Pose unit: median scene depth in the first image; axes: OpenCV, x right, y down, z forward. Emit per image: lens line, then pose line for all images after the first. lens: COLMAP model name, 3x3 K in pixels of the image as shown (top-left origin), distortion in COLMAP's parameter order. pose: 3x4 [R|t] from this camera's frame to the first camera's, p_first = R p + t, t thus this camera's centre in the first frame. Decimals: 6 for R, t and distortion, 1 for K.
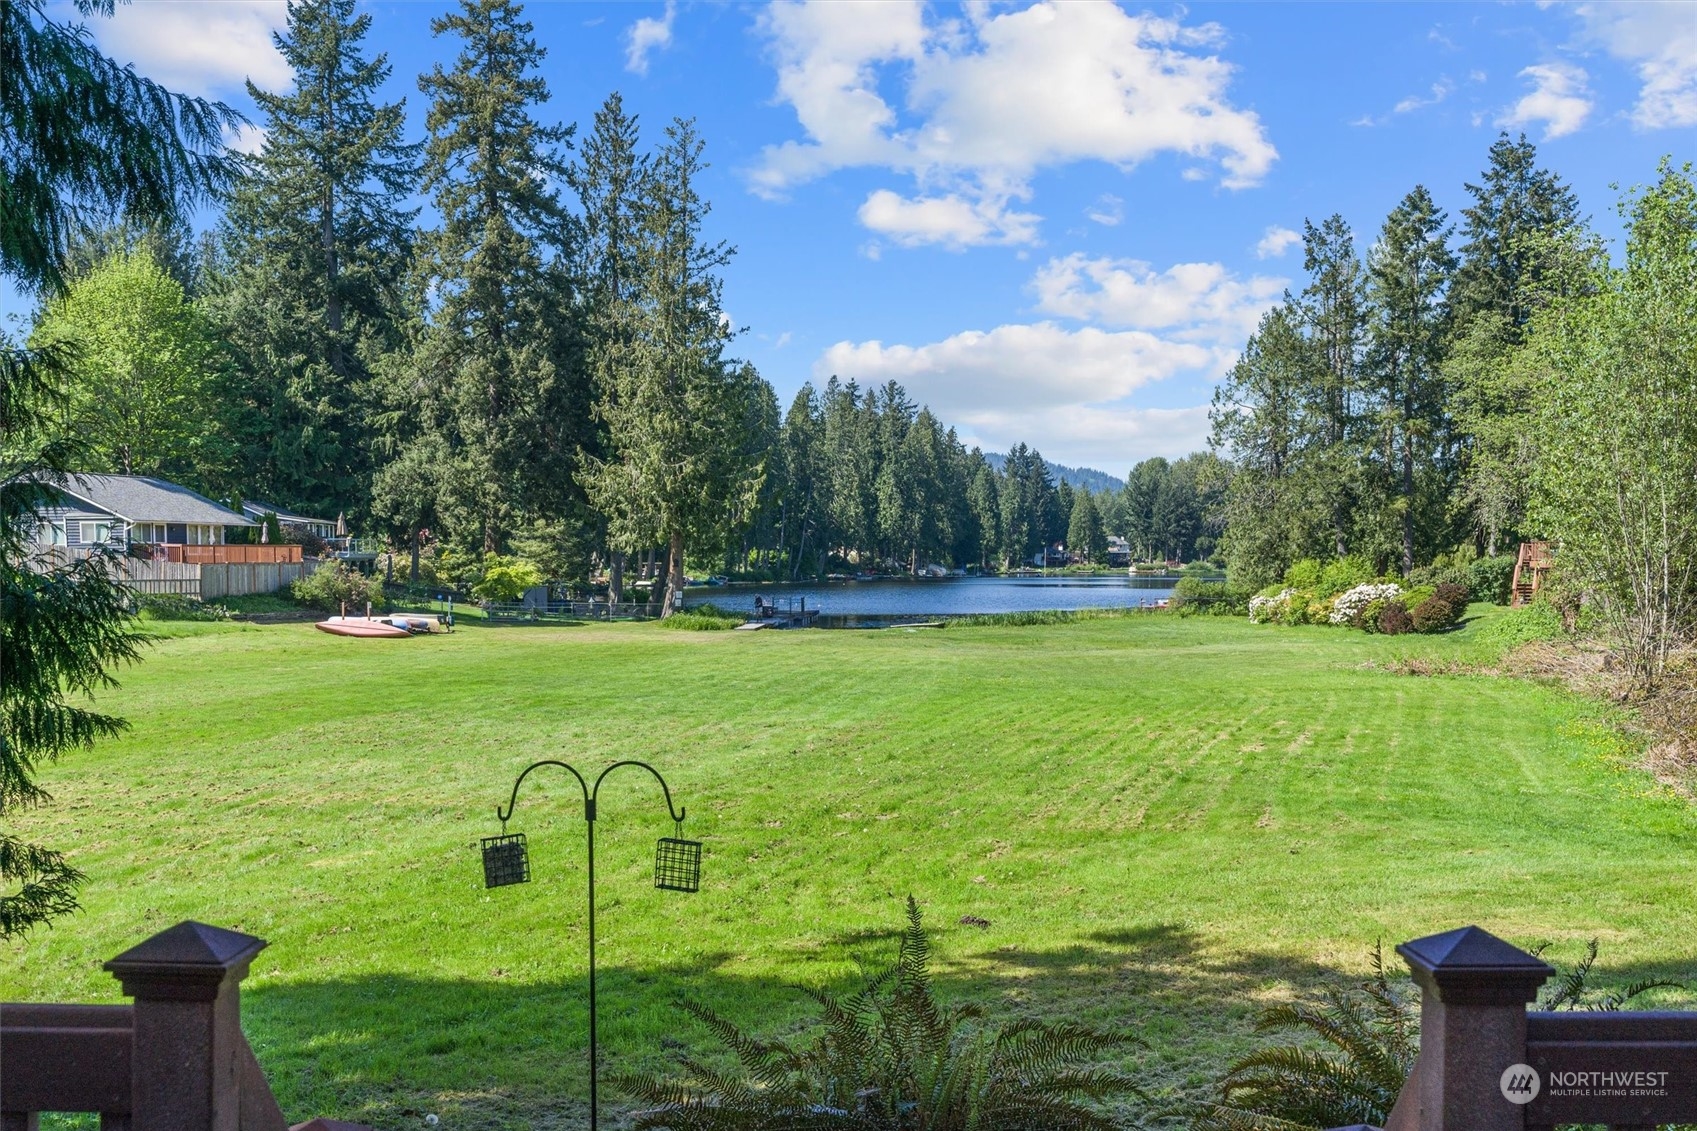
lens RADIAL K [[1689.8, 0, 847.0], [0, 1689.8, 667.1], [0, 0, 1]] dist [0.003080, 0.000000]
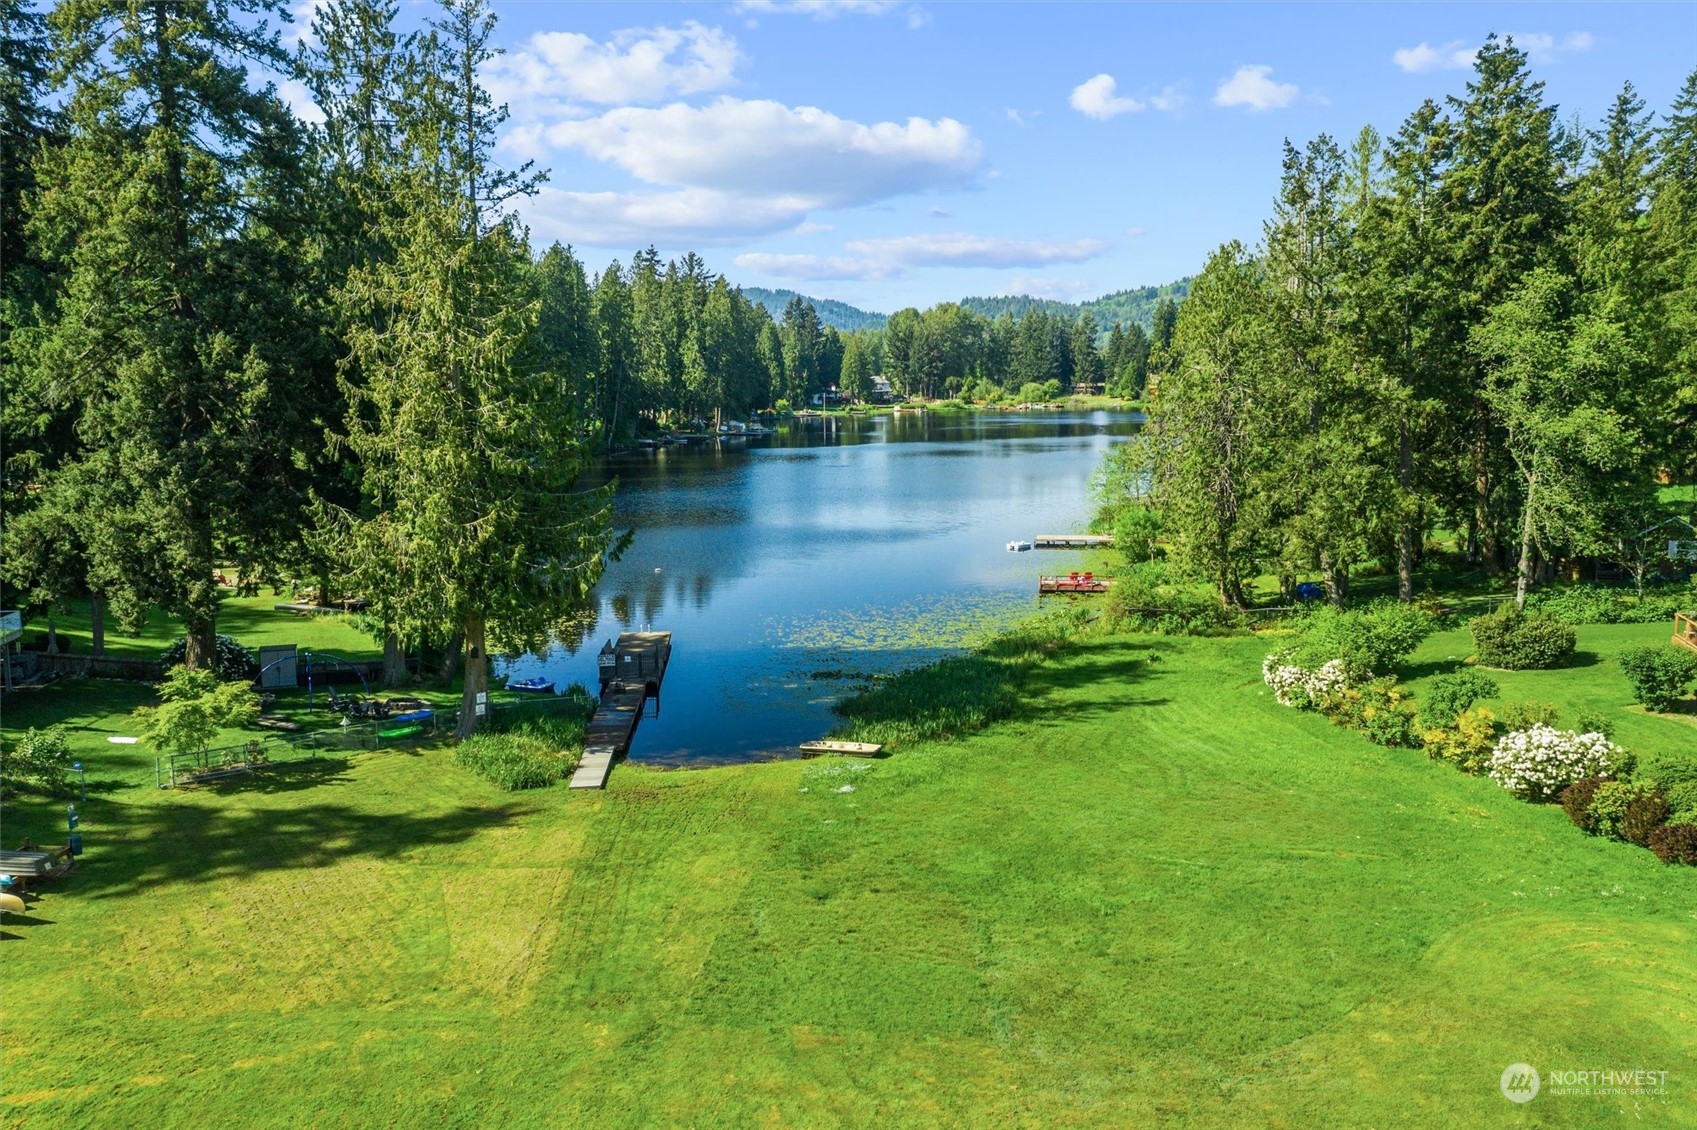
lens RADIAL K [[1346.8, 0, 853.8], [0, 1346.8, 556.8], [0, 0, 1]] dist [-0.008056, -0.006506]
pose [[0.987872, -0.032920, 0.151742, -0.029339], [0.022068, 0.997113, 0.072650, -0.122922], [-0.153696, -0.068420, 0.985747, 0.407361]]
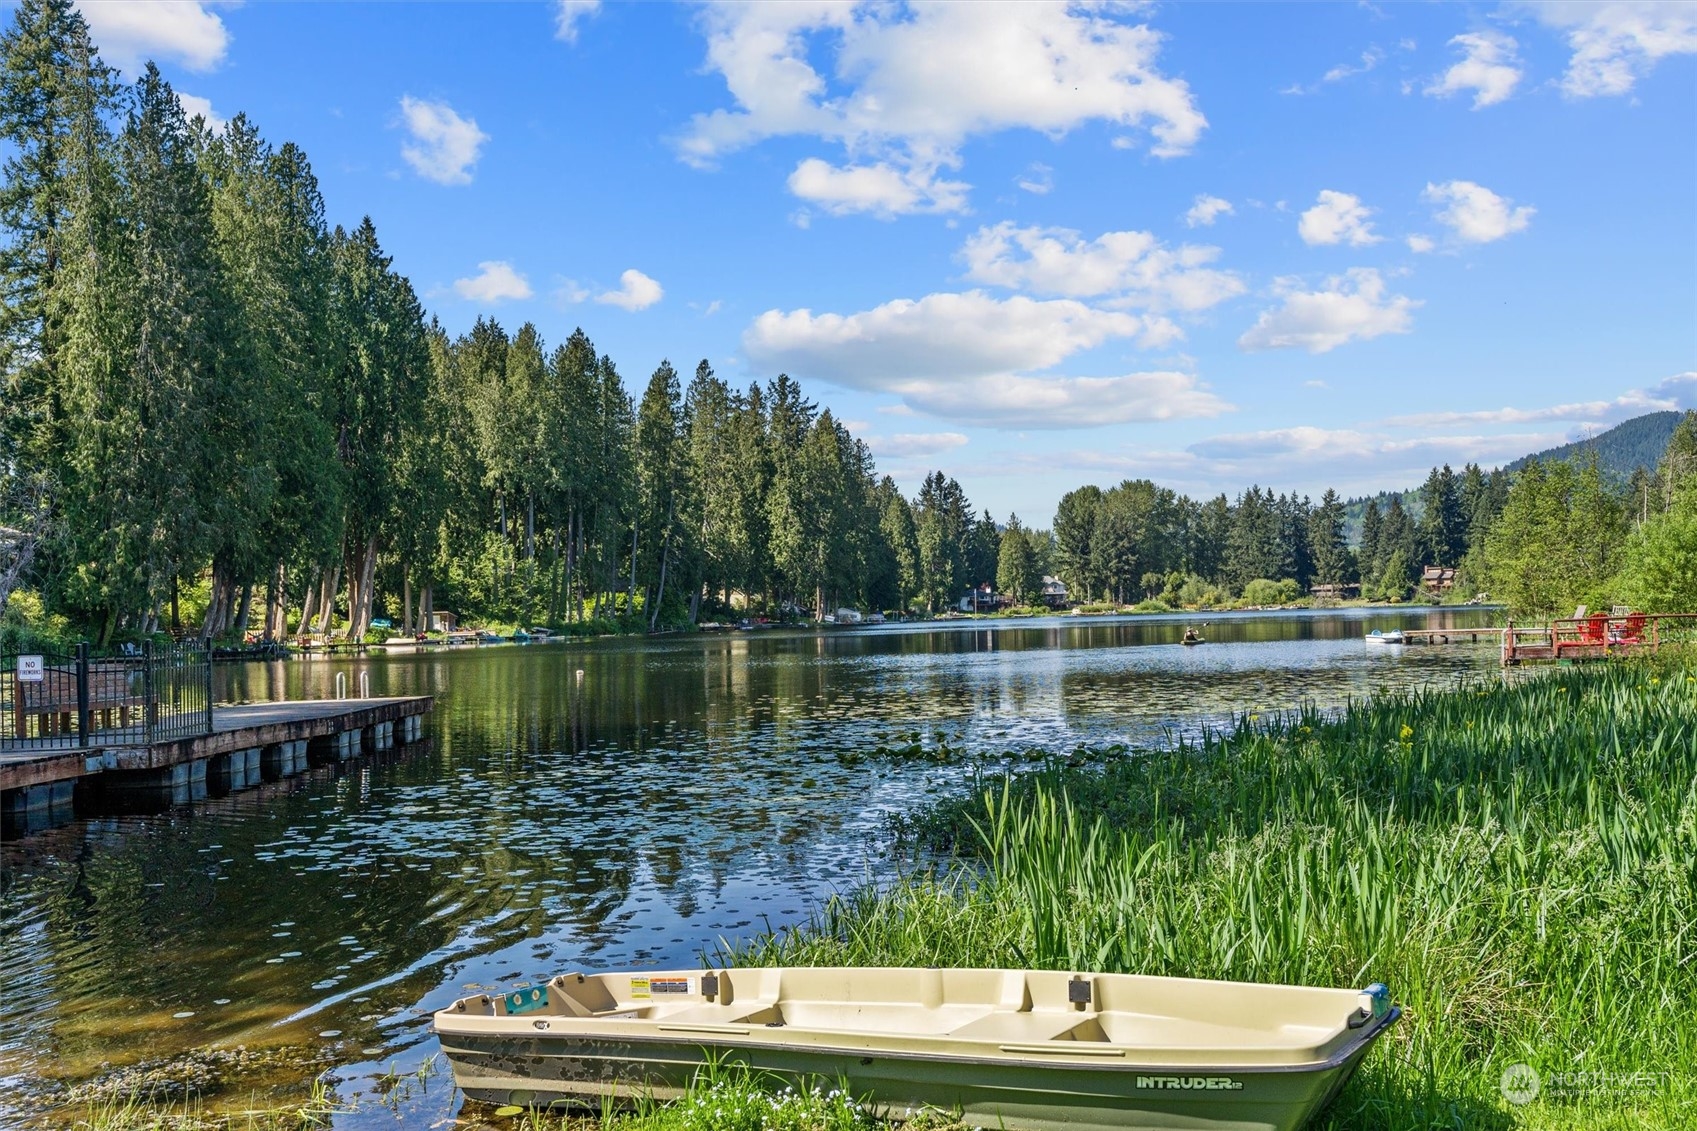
lens RADIAL K [[1689.8, 0, 851.8], [0, 1689.8, 563.5], [0, 0, 1]] dist [0.003080, 0.000000]
pose [[0.997770, -0.030132, 0.059549, 0.033176], [0.035688, 0.994881, -0.094546, -0.028915], [-0.056396, 0.096460, 0.993738, 0.829300]]
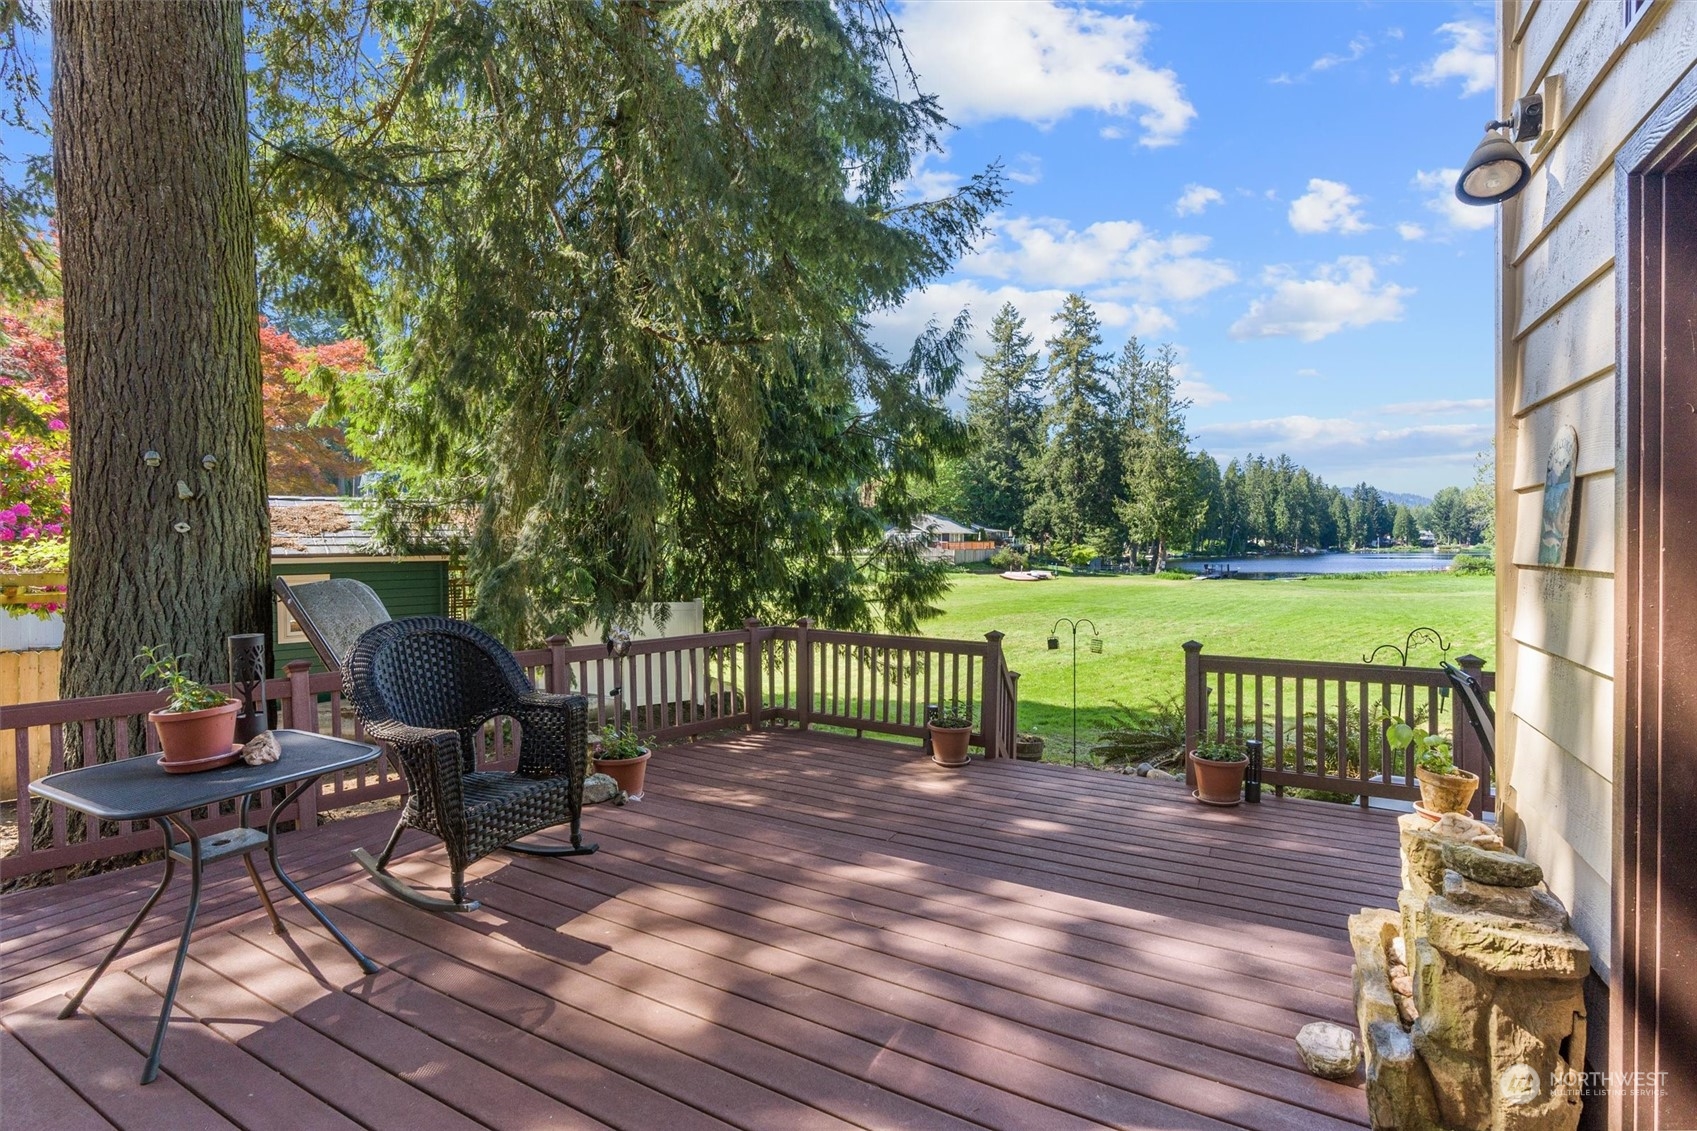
lens RADIAL K [[766.3, 0, 869.6], [0, 766.3, 541.8], [0, 0, 1]] dist [0.003071, 0.000306]
pose [[0.890860, -0.007247, -0.454219, 0.009031], [-0.023482, 0.997801, -0.061975, -0.000236], [0.453670, 0.065877, 0.888732, -0.031561]]
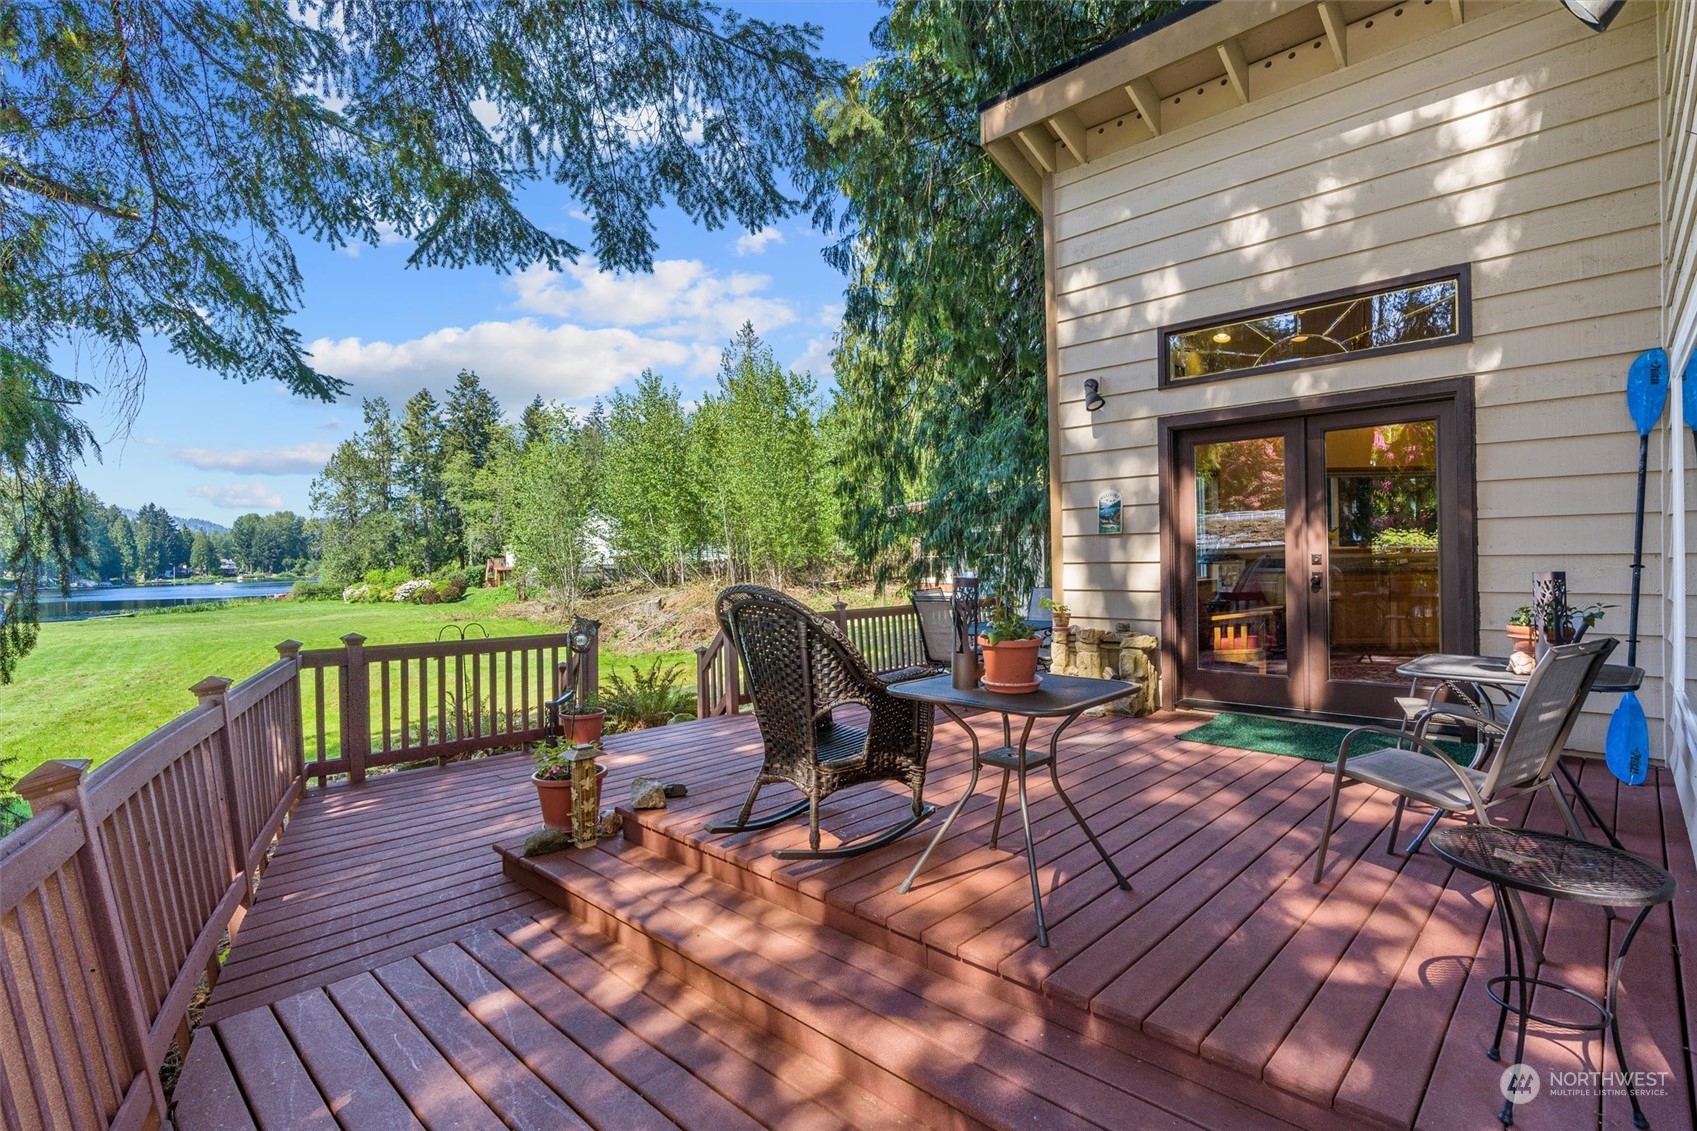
lens RADIAL K [[803.6, 0, 849.4], [0, 803.6, 564.0], [0, 0, 1]] dist [-0.001581, -0.000237]
pose [[0.680520, -0.023435, 0.732355, -0.033681], [0.071423, 0.996850, -0.034470, 0.001447], [-0.729240, 0.075765, 0.680051, -0.034433]]
